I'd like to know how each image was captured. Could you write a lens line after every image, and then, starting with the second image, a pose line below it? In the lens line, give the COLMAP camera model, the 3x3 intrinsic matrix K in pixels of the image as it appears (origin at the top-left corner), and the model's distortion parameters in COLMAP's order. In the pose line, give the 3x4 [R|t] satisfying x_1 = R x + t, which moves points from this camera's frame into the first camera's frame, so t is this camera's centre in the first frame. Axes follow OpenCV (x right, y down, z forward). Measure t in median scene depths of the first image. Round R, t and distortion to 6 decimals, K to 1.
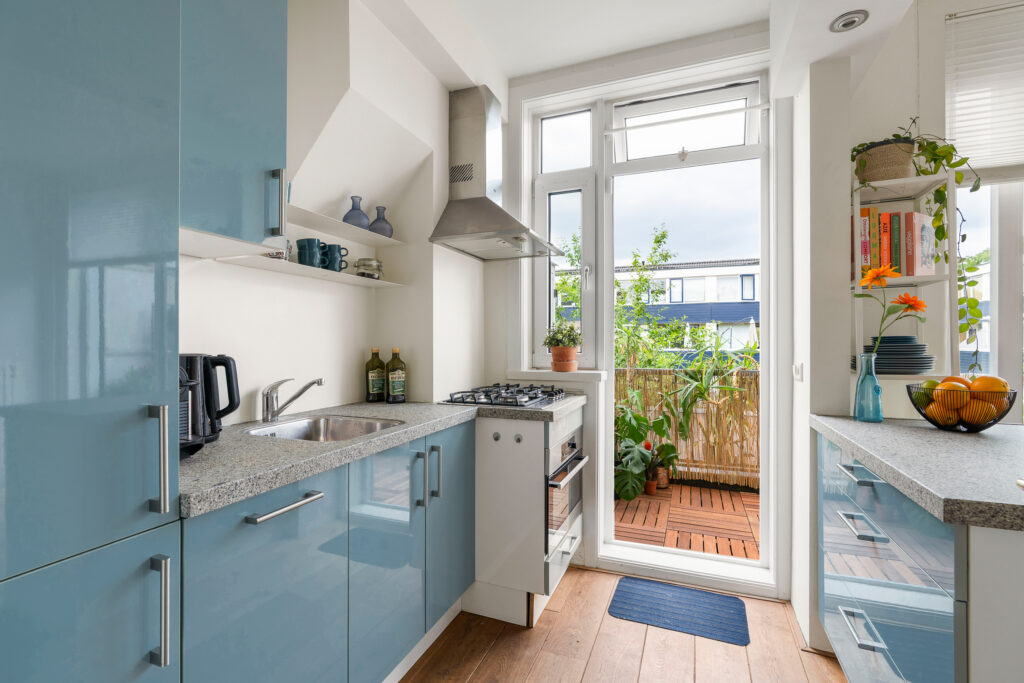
lens RADIAL K [[468.2, 0, 511.5], [0, 468.2, 340.7], [0, 0, 1]] dist [-0.009055, 0.002948]
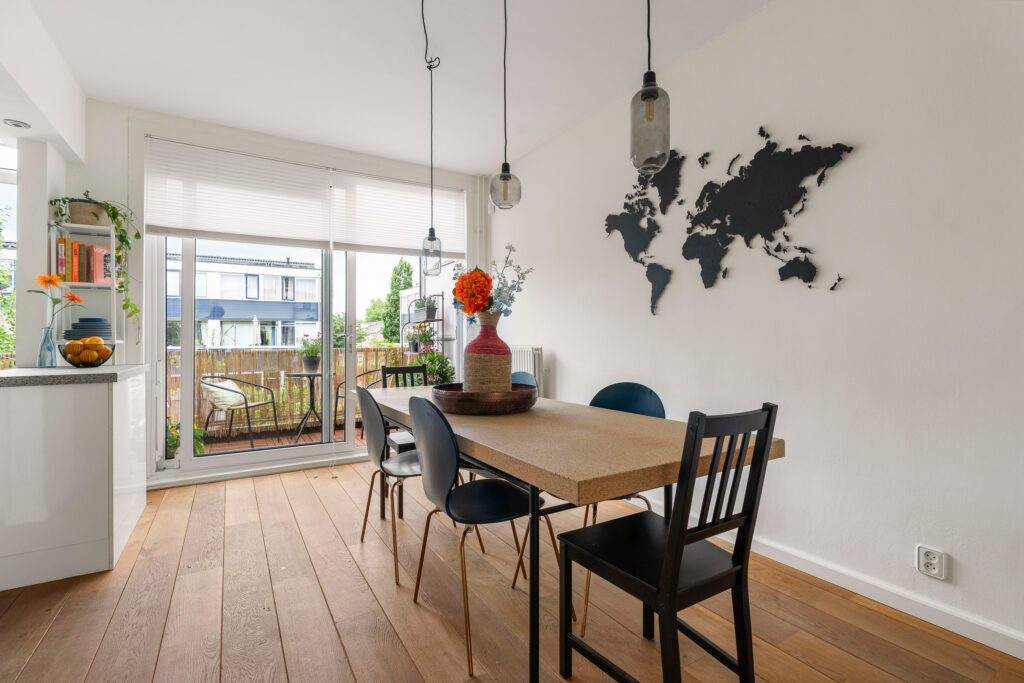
lens RADIAL K [[468.2, 0, 511.8], [0, 468.2, 335.5], [0, 0, 1]] dist [-0.009055, 0.002948]
pose [[0.609180, 0.005525, 0.793013, 0.354189], [0.002111, 0.999961, -0.008589, 0.056340], [-0.793029, 0.006906, 0.609145, -0.989304]]
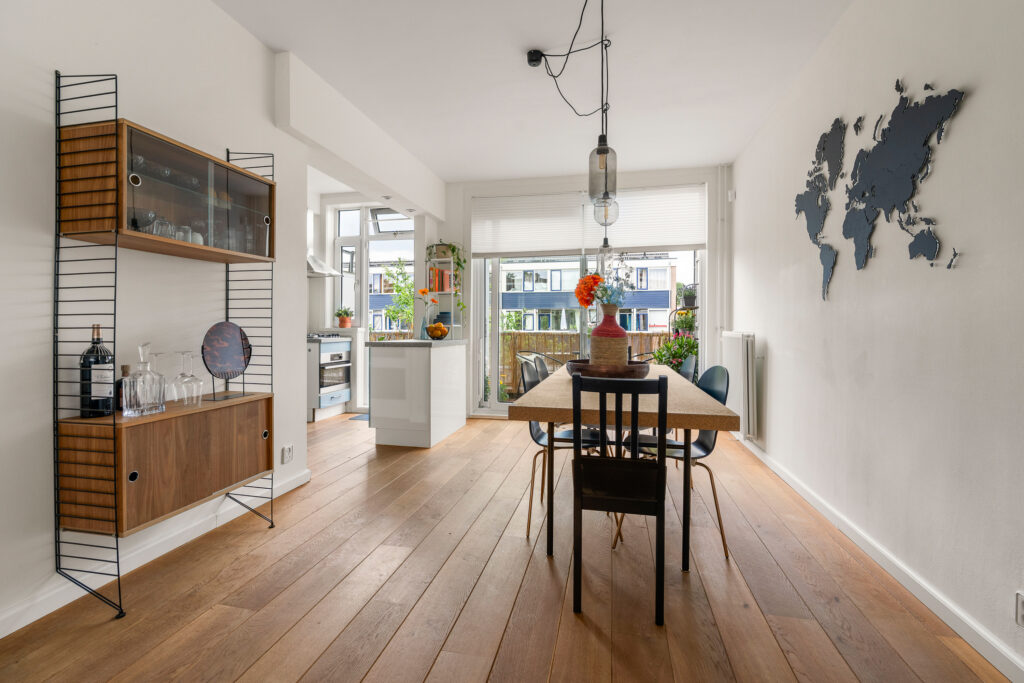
lens RADIAL K [[468.2, 0, 507.9], [0, 468.2, 327.5], [0, 0, 1]] dist [-0.009055, 0.002948]
pose [[0.988736, 0.004141, 0.149612, 0.650869], [-0.004994, 0.999973, 0.005323, 0.055943], [-0.149586, -0.006010, 0.988730, -1.584194]]
